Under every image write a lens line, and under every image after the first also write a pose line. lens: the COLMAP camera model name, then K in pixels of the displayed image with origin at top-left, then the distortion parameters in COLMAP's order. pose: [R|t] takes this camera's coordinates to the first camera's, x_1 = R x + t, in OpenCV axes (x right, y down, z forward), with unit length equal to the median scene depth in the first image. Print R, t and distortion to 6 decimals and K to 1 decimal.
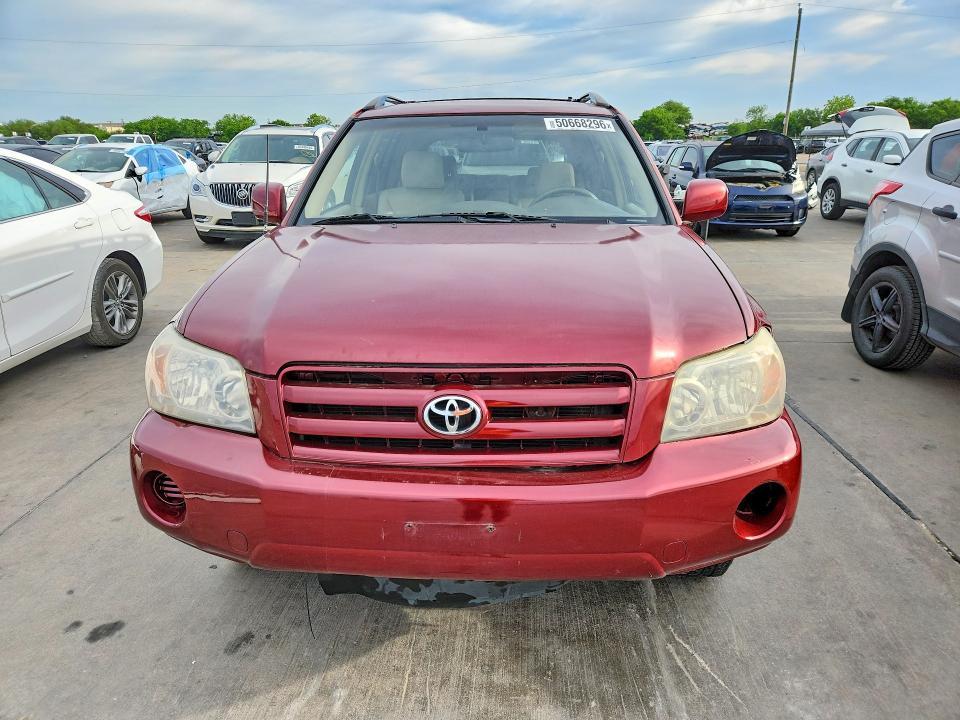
lens RADIAL K [[665.6, 0, 480.0], [0, 665.6, 360.0], [0, 0, 1]] dist [0.065476, -0.056674]
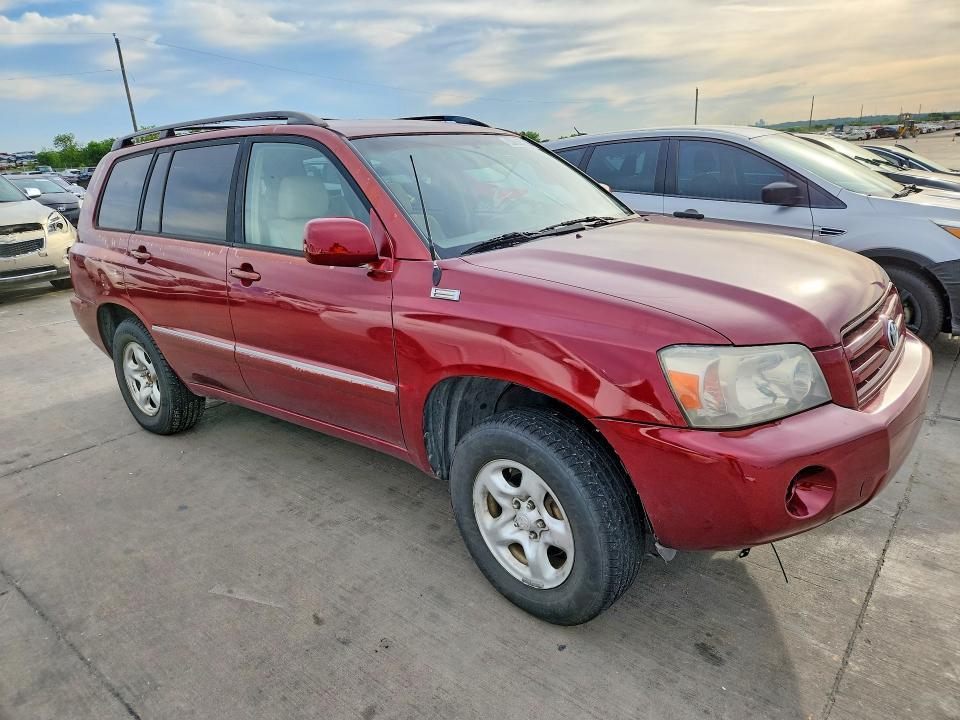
lens RADIAL K [[665.6, 0, 480.0], [0, 665.6, 360.0], [0, 0, 1]] dist [0.065476, -0.056674]
pose [[0.568481, -0.252775, 0.782901, -1.139716], [0.284244, 0.953373, 0.101420, -0.175084], [-0.772033, 0.164880, 0.613824, 0.547384]]
